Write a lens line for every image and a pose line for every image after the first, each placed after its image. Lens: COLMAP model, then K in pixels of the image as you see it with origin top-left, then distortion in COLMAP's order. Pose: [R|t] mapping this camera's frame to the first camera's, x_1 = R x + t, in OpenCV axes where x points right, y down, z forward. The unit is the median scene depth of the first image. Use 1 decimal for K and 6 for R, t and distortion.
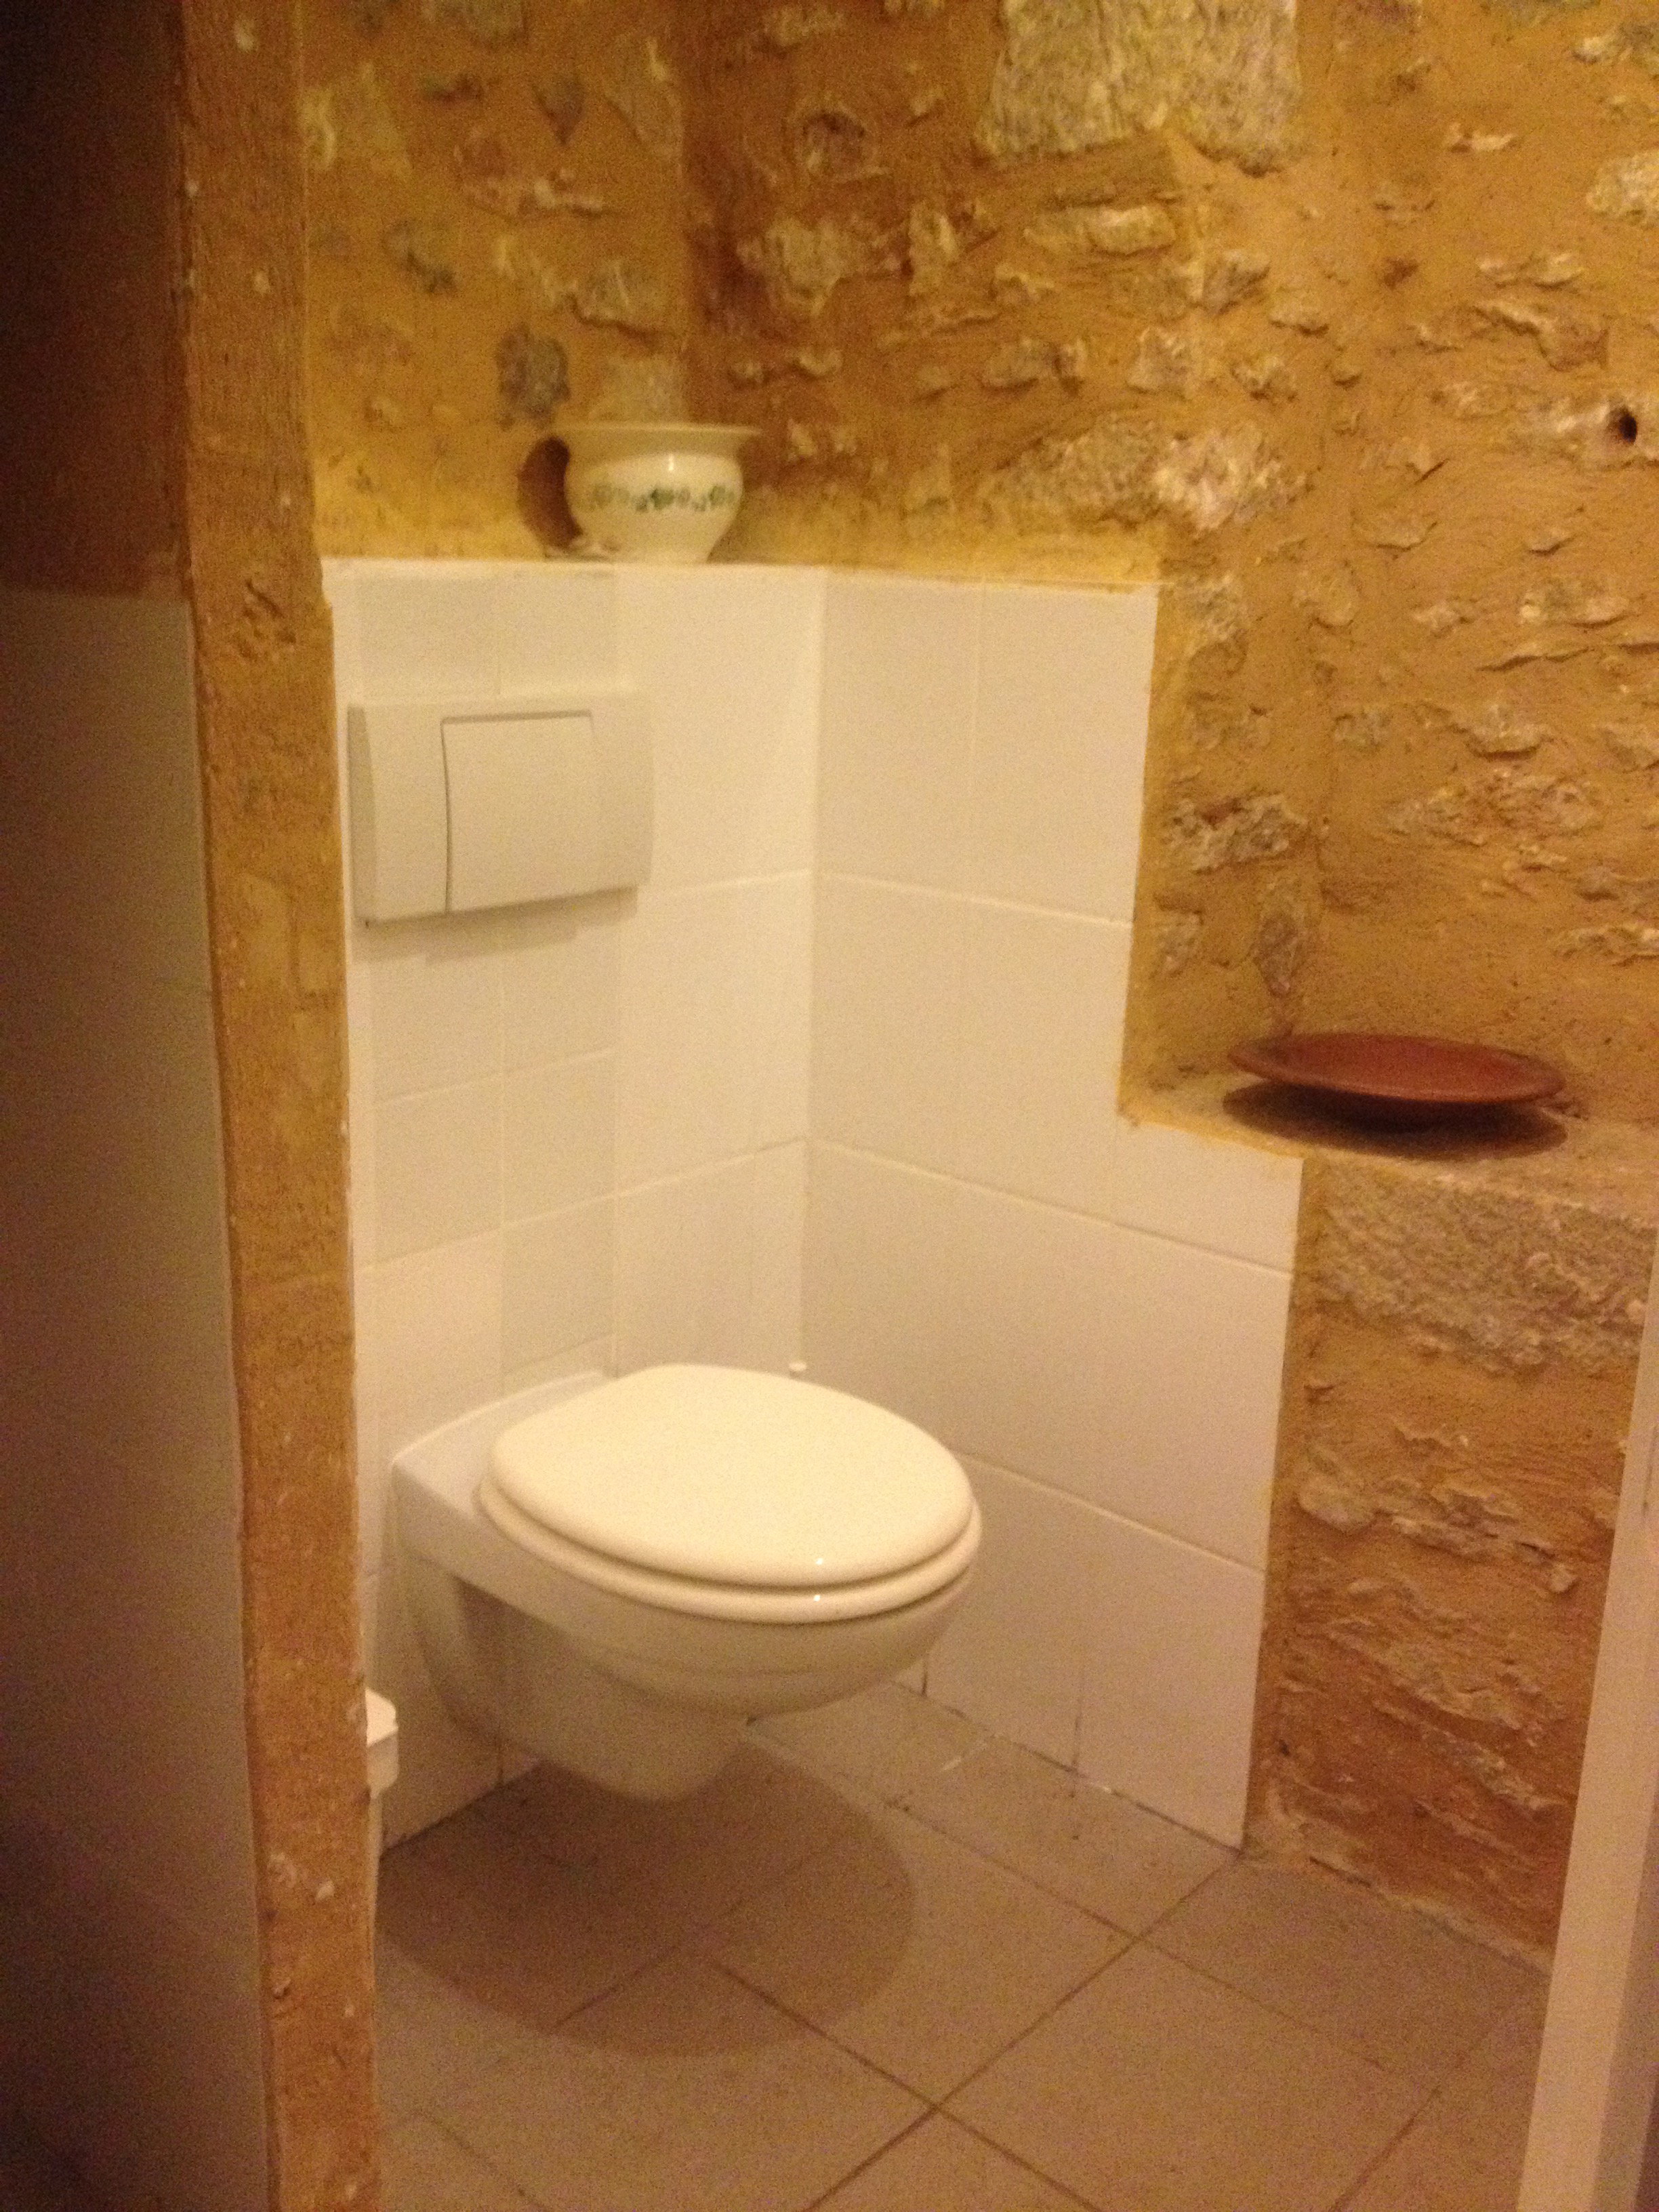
lens RADIAL K [[2095.7, 0, 816.3], [0, 2095.7, 1115.2], [0, 0, 1]] dist [0.159670, -0.353997]
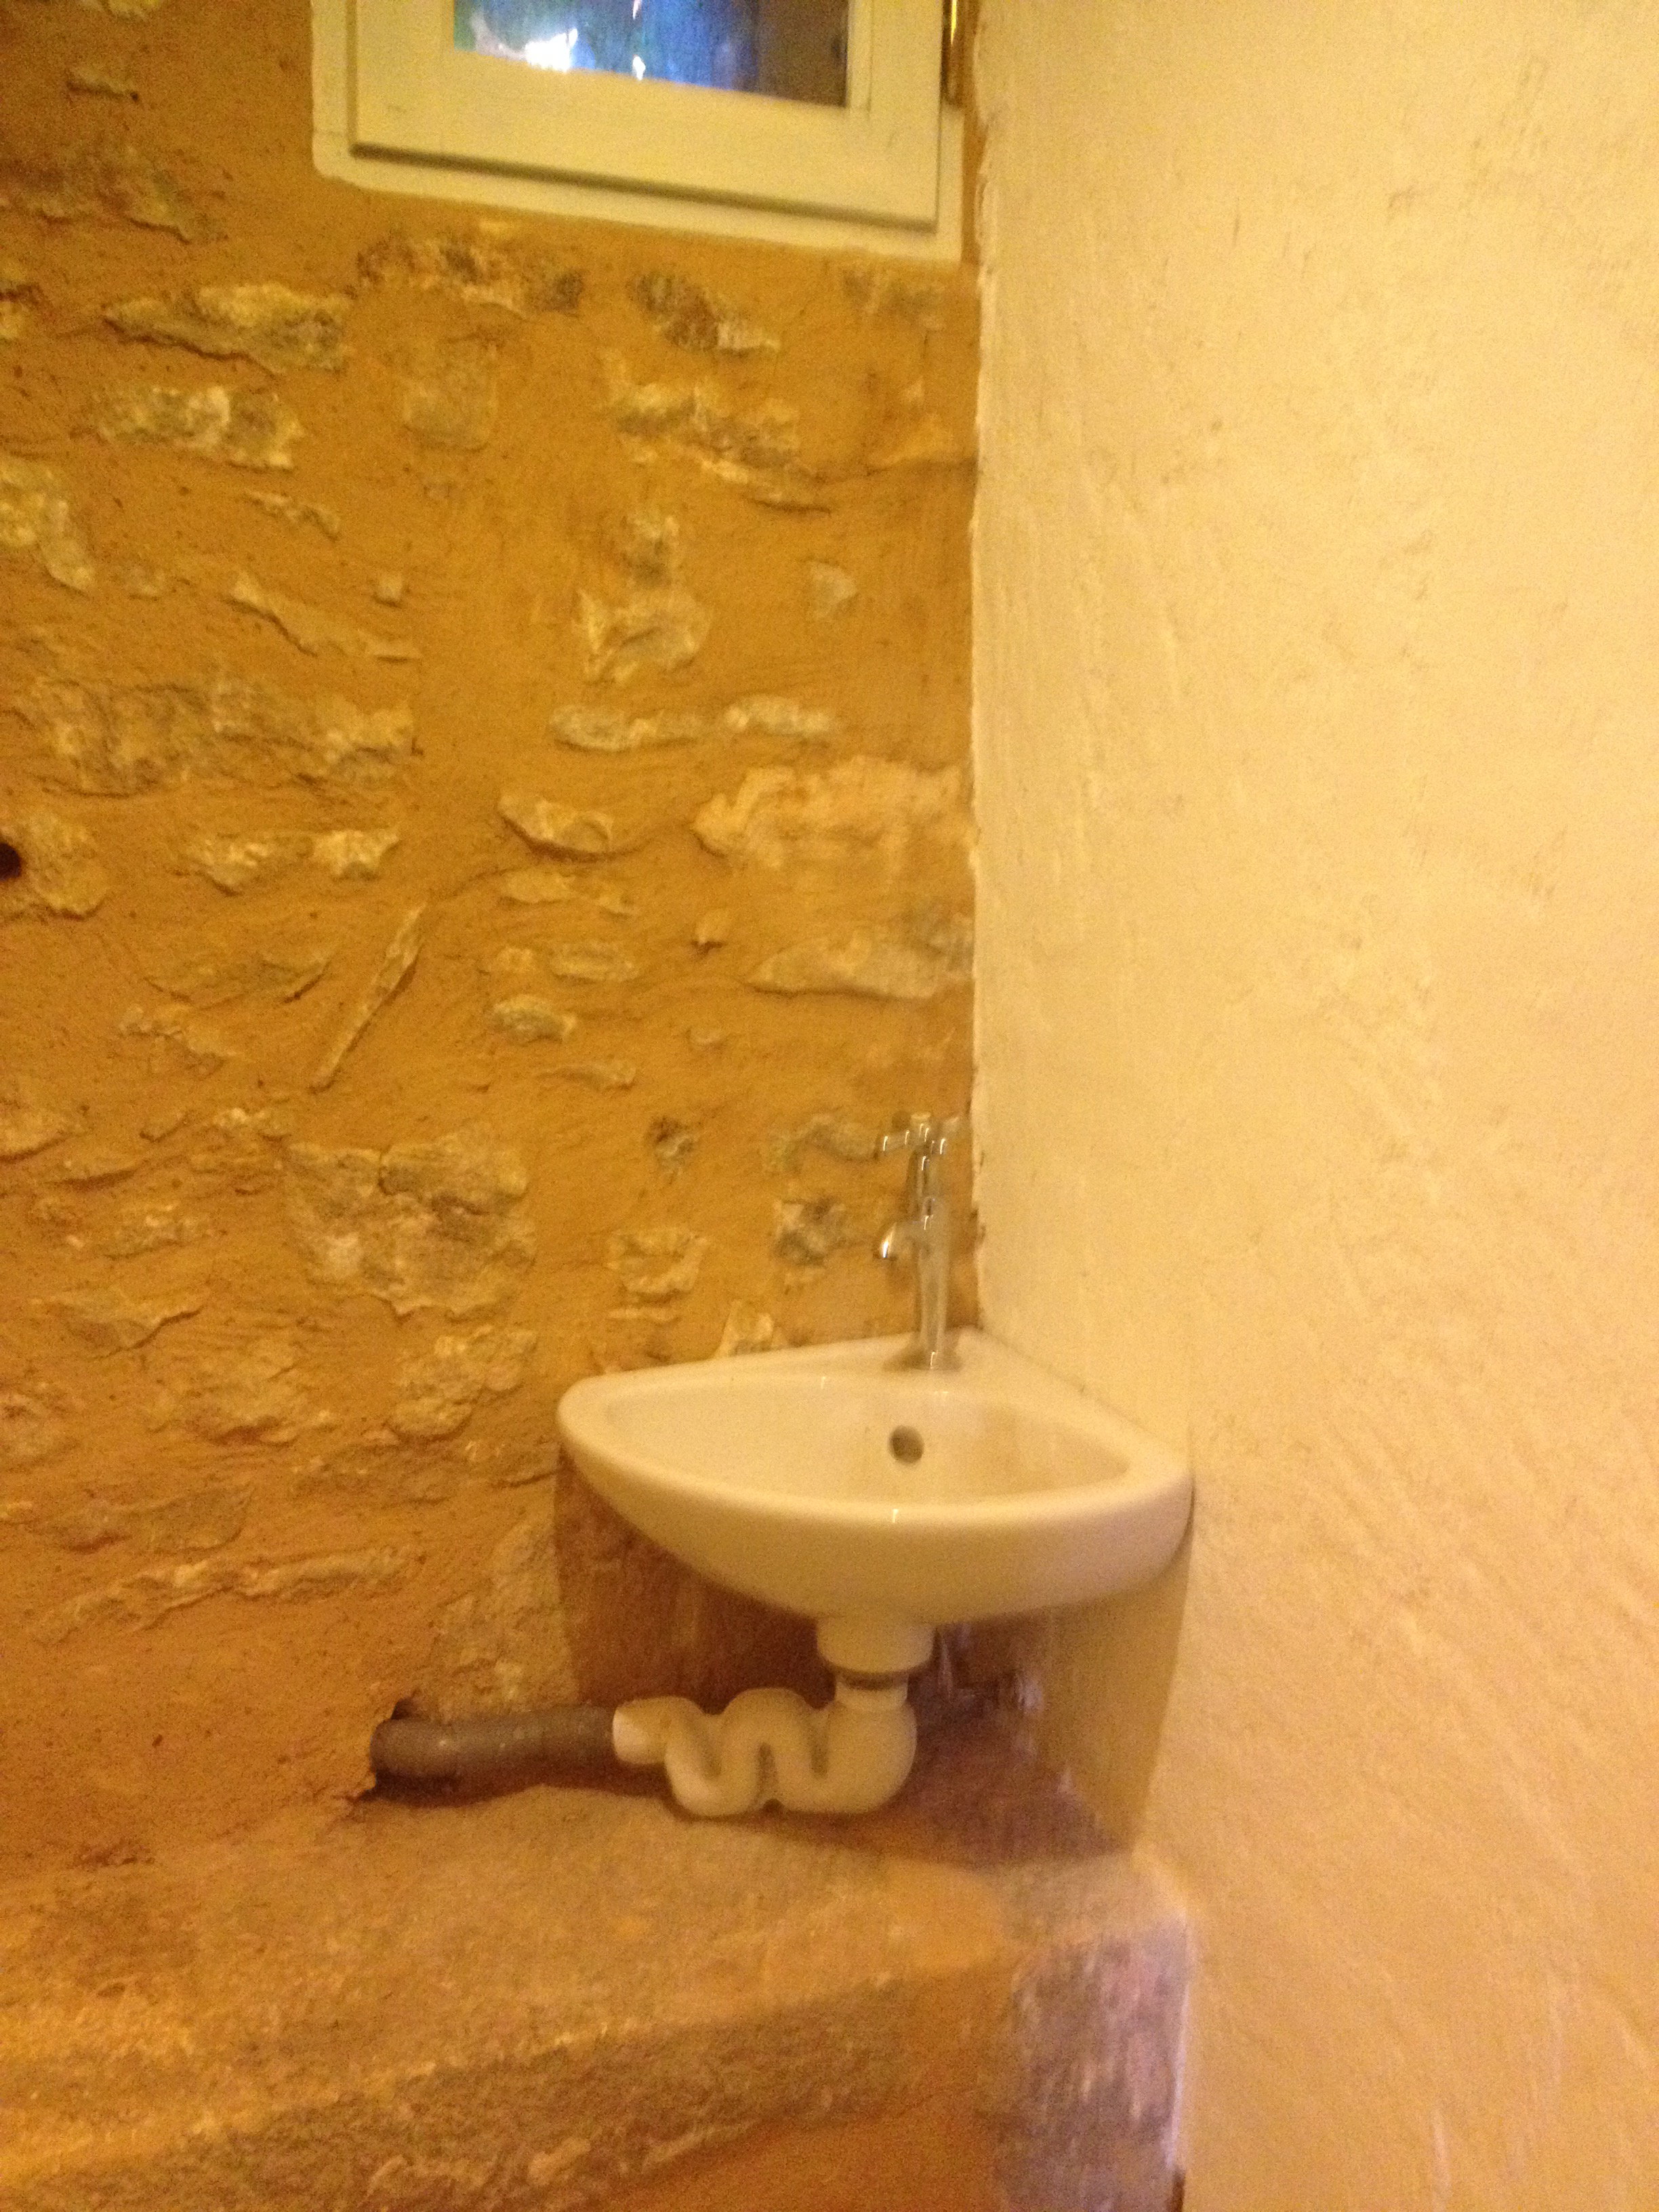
lens RADIAL K [[2095.7, 0, 816.3], [0, 2095.7, 1115.2], [0, 0, 1]] dist [0.159670, -0.353997]
pose [[0.405021, -0.186694, 0.895044, -0.108550], [0.247480, 0.964774, 0.089251, -0.239602], [-0.880177, 0.185357, 0.436956, 0.505114]]
